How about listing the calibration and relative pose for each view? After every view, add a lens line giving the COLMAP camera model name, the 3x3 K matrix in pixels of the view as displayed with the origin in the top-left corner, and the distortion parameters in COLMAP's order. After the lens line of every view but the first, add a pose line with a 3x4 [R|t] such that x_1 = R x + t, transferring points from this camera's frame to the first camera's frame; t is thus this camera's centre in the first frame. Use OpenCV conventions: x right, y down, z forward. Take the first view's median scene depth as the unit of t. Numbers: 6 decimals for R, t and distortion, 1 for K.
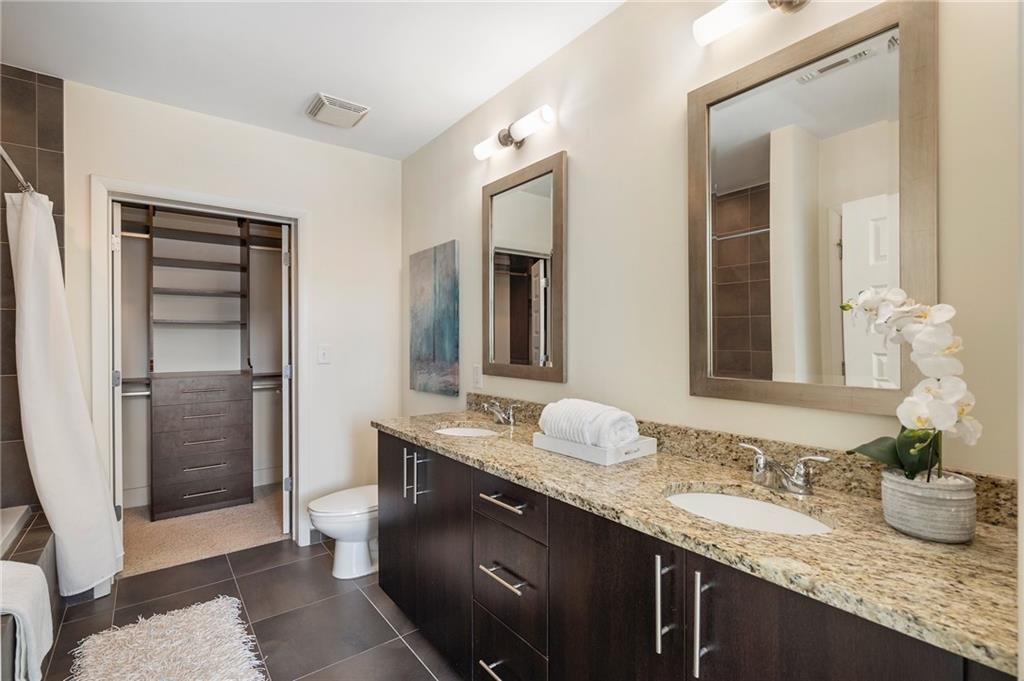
lens RADIAL K [[457.5, 0, 512.0], [0, 457.5, 340.5], [0, 0, 1]] dist [-0.000338, -0.014254]
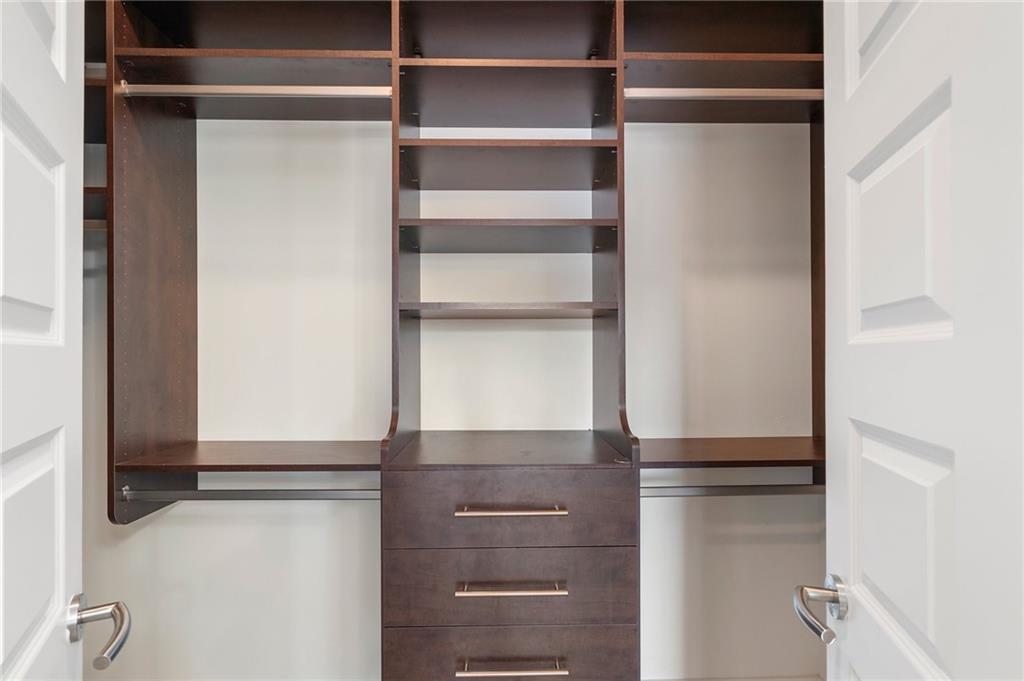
lens RADIAL K [[463.6, 0, 504.8], [0, 463.6, 342.6], [0, 0, 1]] dist [0.001822, 0.001137]
pose [[0.800315, 0.005423, -0.599555, -0.488682], [-0.007114, 0.999975, -0.000451, -0.012681], [0.599537, 0.004627, 0.800333, 0.745286]]
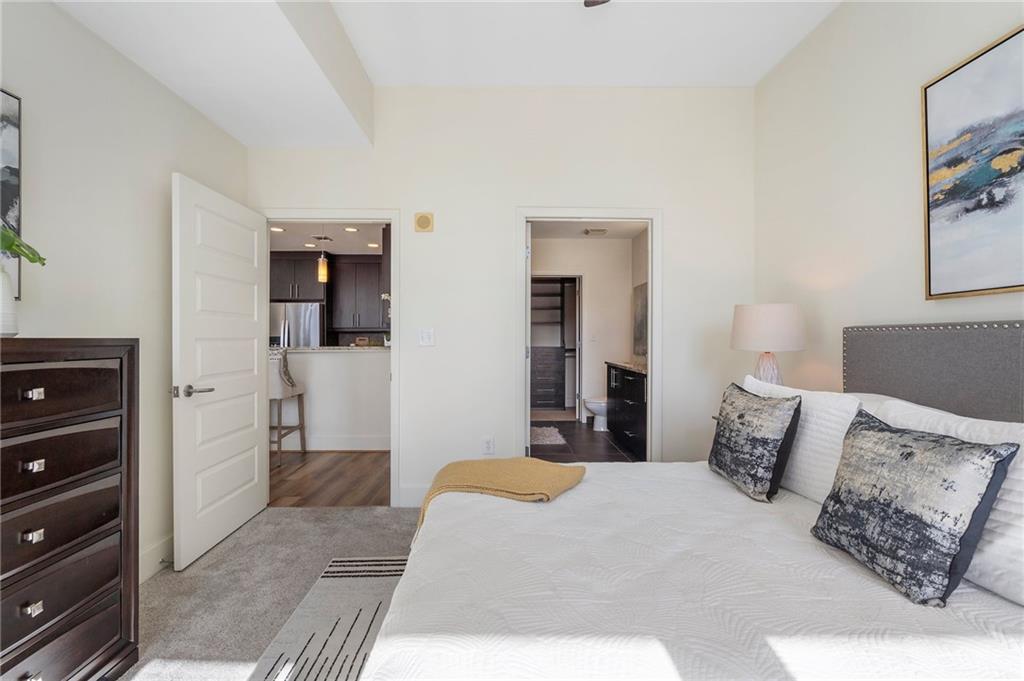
lens RADIAL K [[469.7, 0, 506.8], [0, 469.7, 337.8], [0, 0, 1]] dist [0.000952, 0.000719]
pose [[0.794021, 0.004752, -0.607872, 0.549083], [-0.005736, 0.999983, 0.000324, 0.033286], [0.607864, 0.003230, 0.794035, -0.906559]]
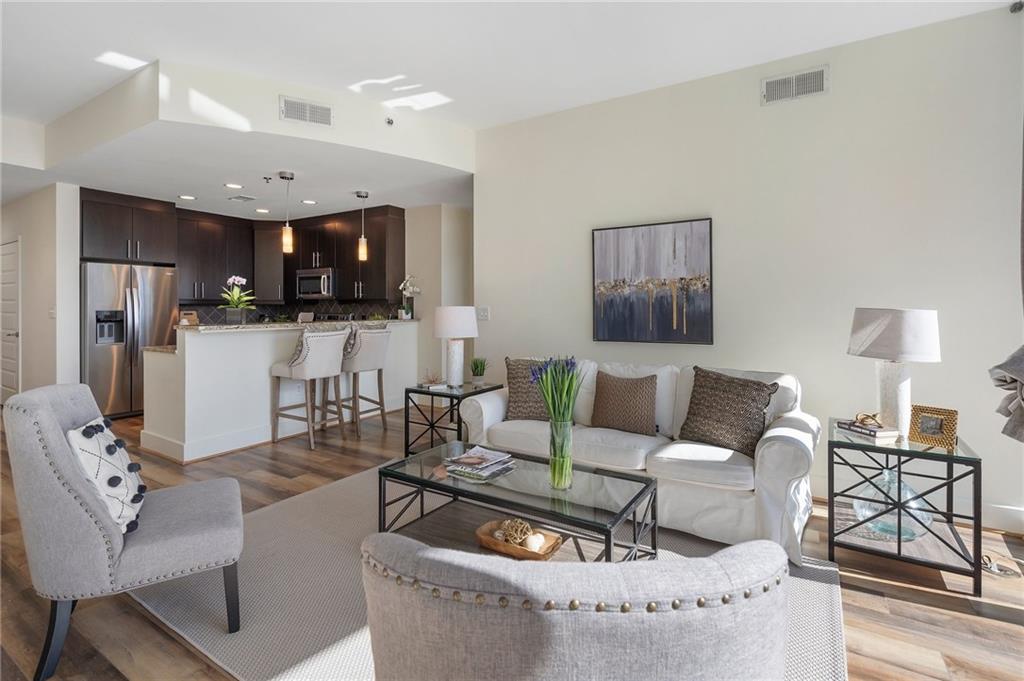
lens RADIAL K [[485.2, 0, 509.2], [0, 485.2, 305.8], [0, 0, 1]] dist [-0.000718, 0.000481]
pose [[0.941100, 0.005848, 0.338078, -0.936719], [-0.003117, 0.999958, -0.008622, 0.027819], [-0.338115, 0.007060, 0.941078, -1.824037]]
